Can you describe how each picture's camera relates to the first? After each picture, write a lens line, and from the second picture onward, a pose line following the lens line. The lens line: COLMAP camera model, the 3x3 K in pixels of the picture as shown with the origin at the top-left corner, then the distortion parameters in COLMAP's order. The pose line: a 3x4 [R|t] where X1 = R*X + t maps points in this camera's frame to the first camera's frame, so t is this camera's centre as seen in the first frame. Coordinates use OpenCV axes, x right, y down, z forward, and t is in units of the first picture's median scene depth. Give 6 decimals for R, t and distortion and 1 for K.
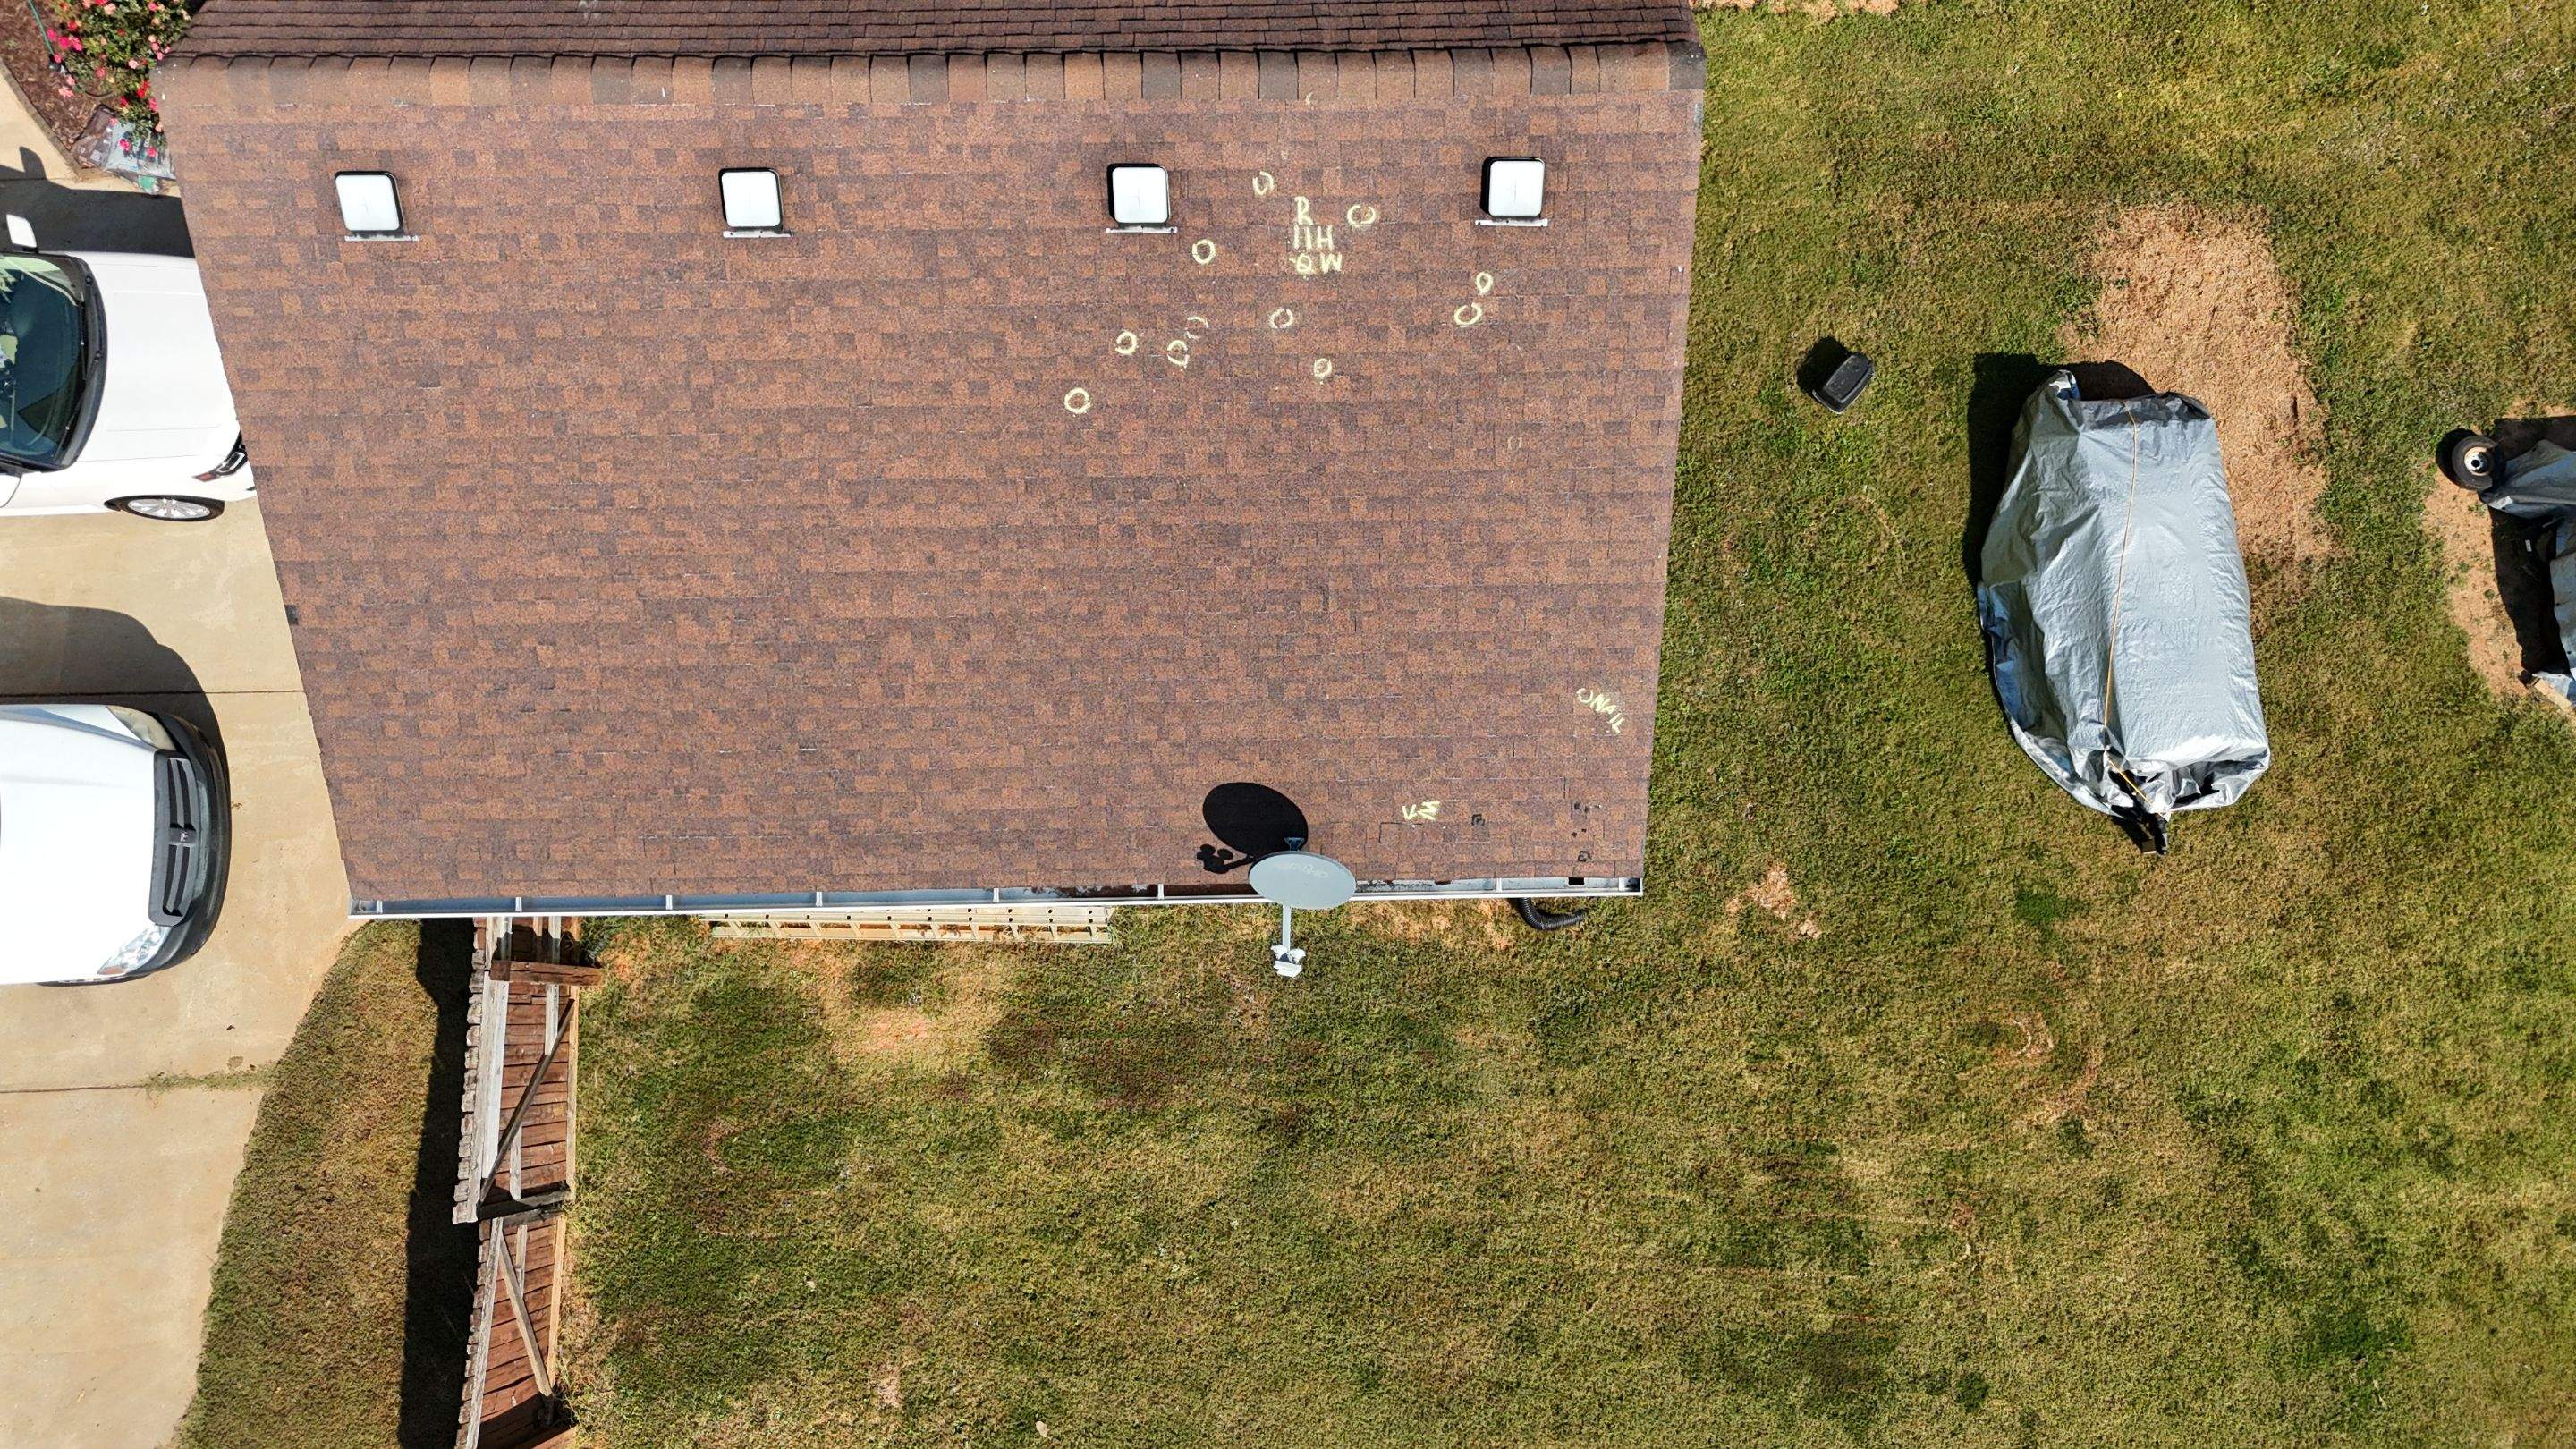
lens RADIAL K [[1910.4, 0, 1300.2], [0, 1910.4, 738.3], [0, 0, 1]] dist [0.059679, -0.042443]
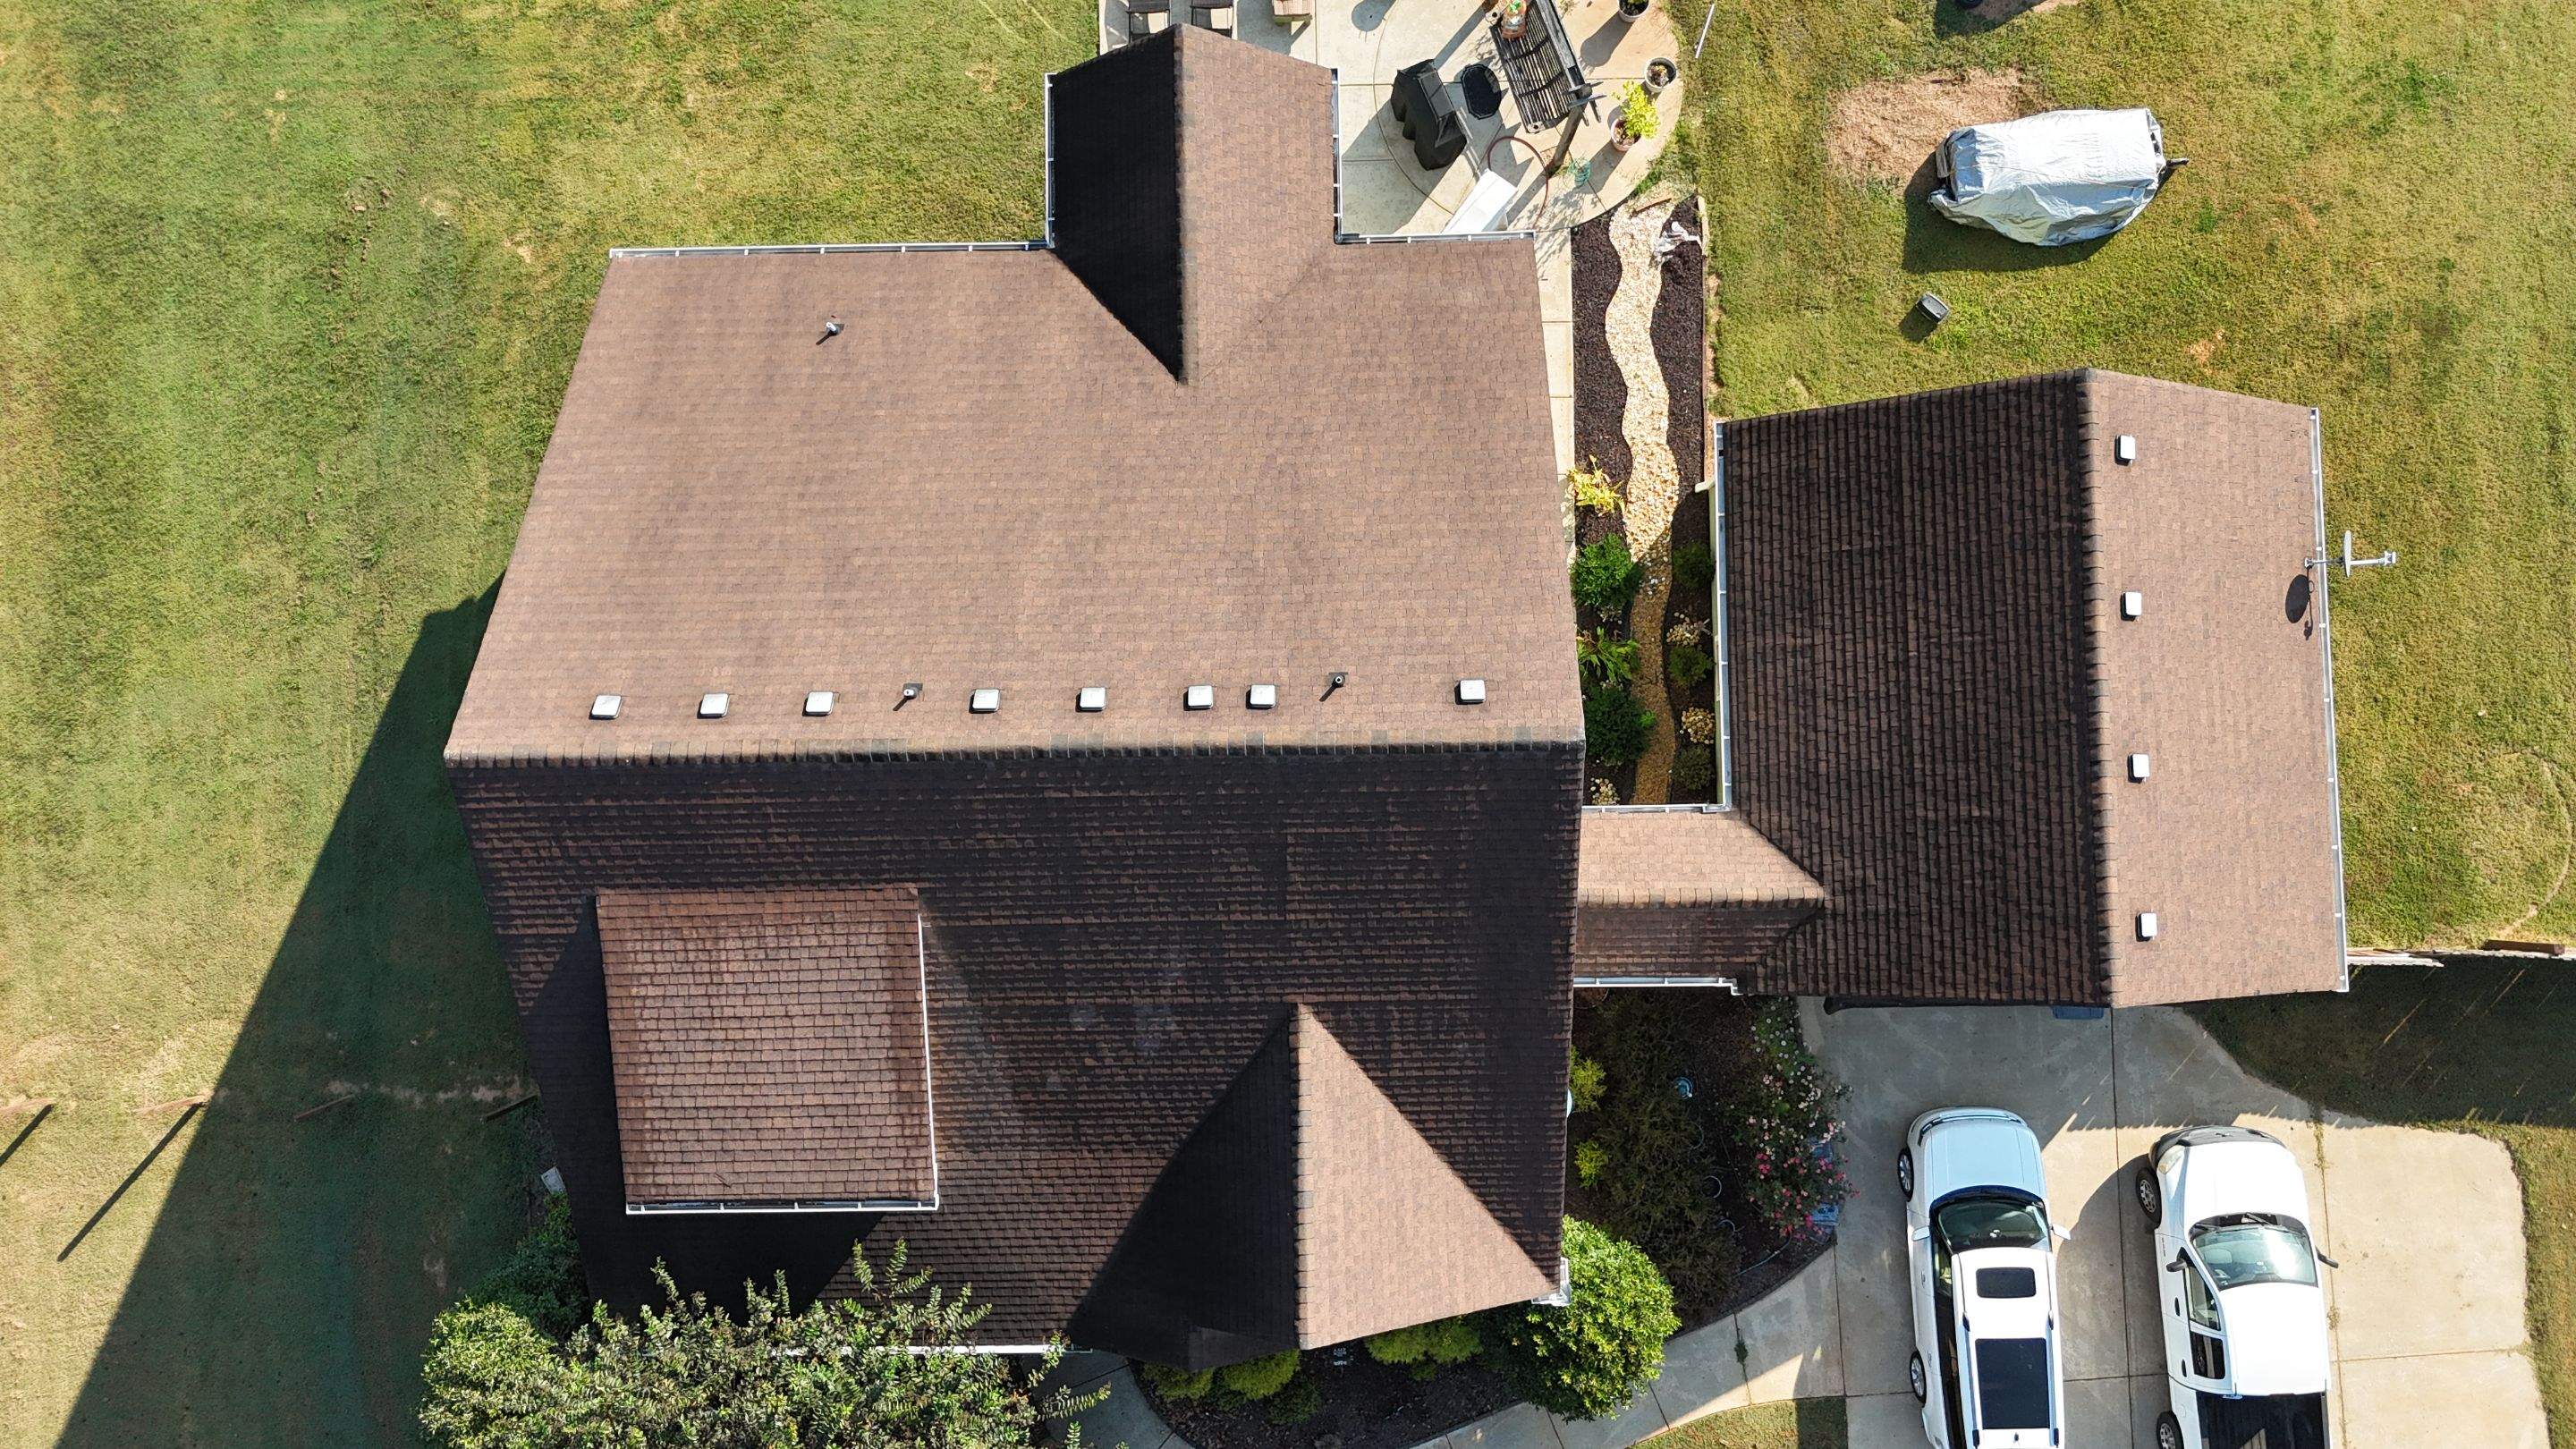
lens RADIAL K [[1910.4, 0, 1290.4], [0, 1910.4, 720.7], [0, 0, 1]] dist [0.059679, -0.042443]
pose [[0.000666, -0.998114, 0.061382, -0.260397], [0.990028, 0.009305, 0.140566, -1.143670], [-0.140872, 0.060676, 0.988167, -0.830640]]
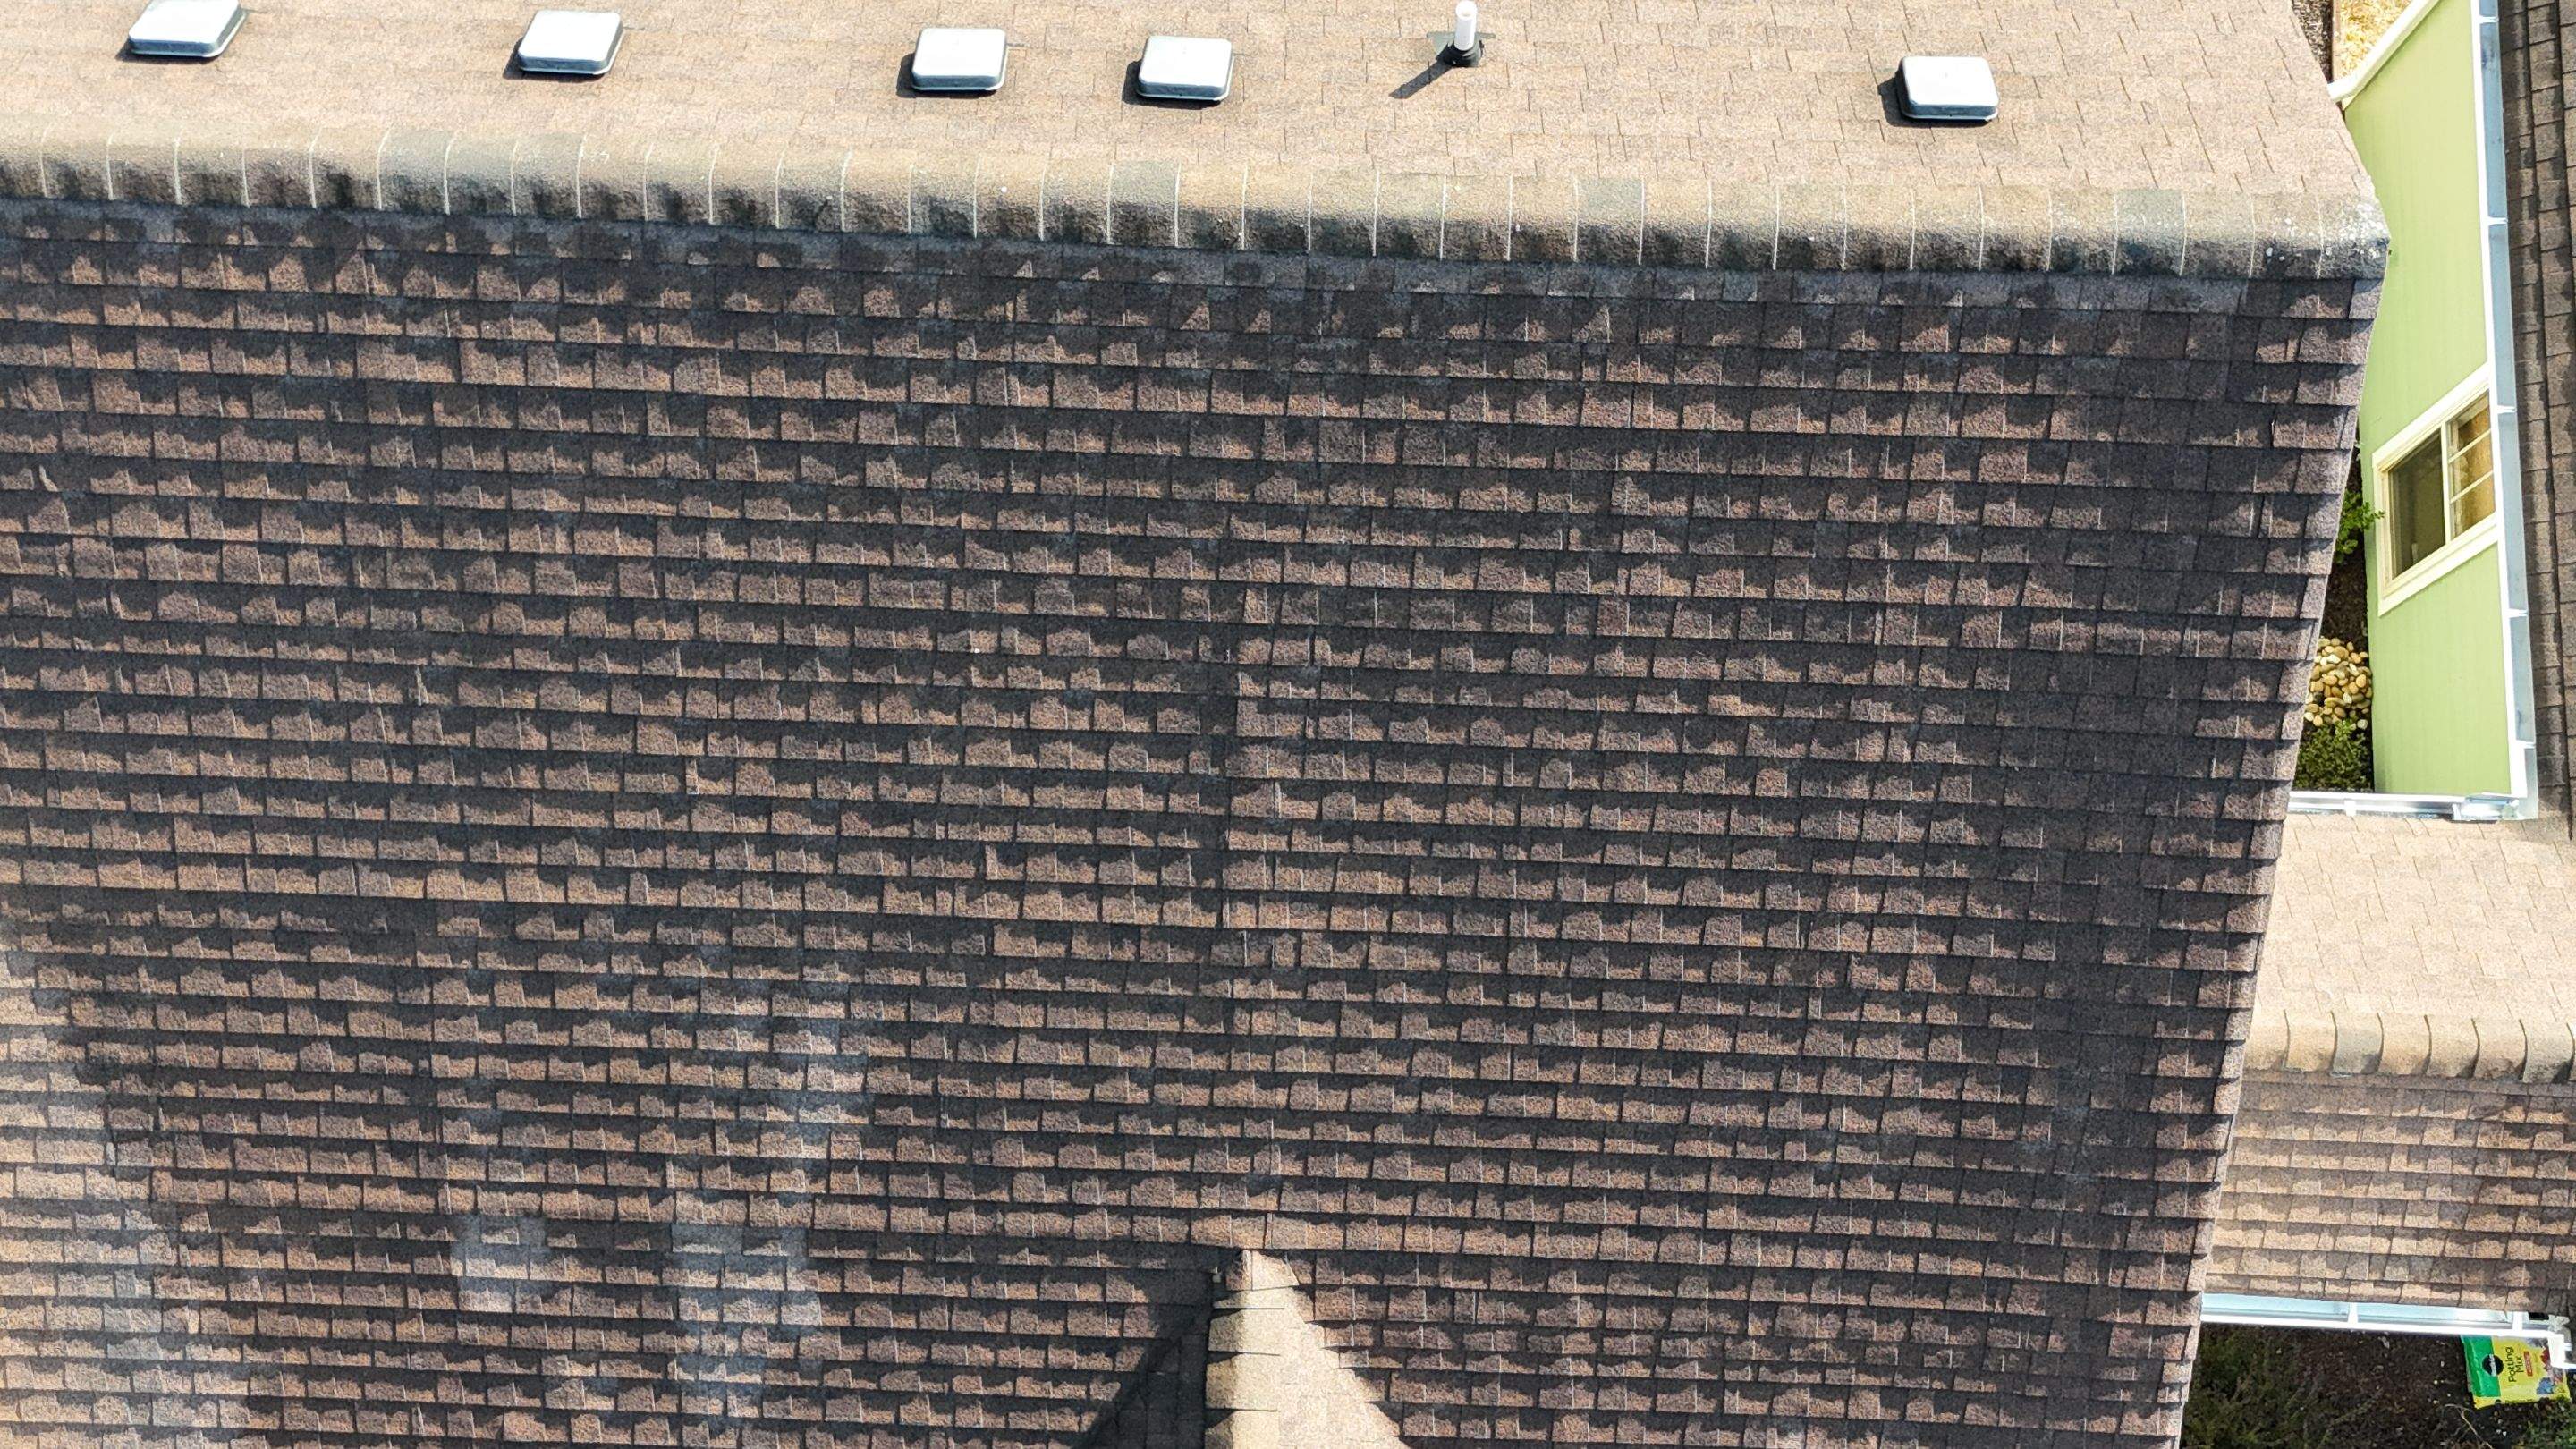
lens RADIAL K [[2633.6, 0, 1275.4], [0, 2633.6, 719.8], [0, 0, 1]] dist [0.038960, 0.000000]
pose [[0.058841, -0.976163, 0.208908, -0.406676], [0.986308, 0.089145, 0.138741, -1.002286], [-0.154057, 0.197884, 0.968044, 0.126475]]
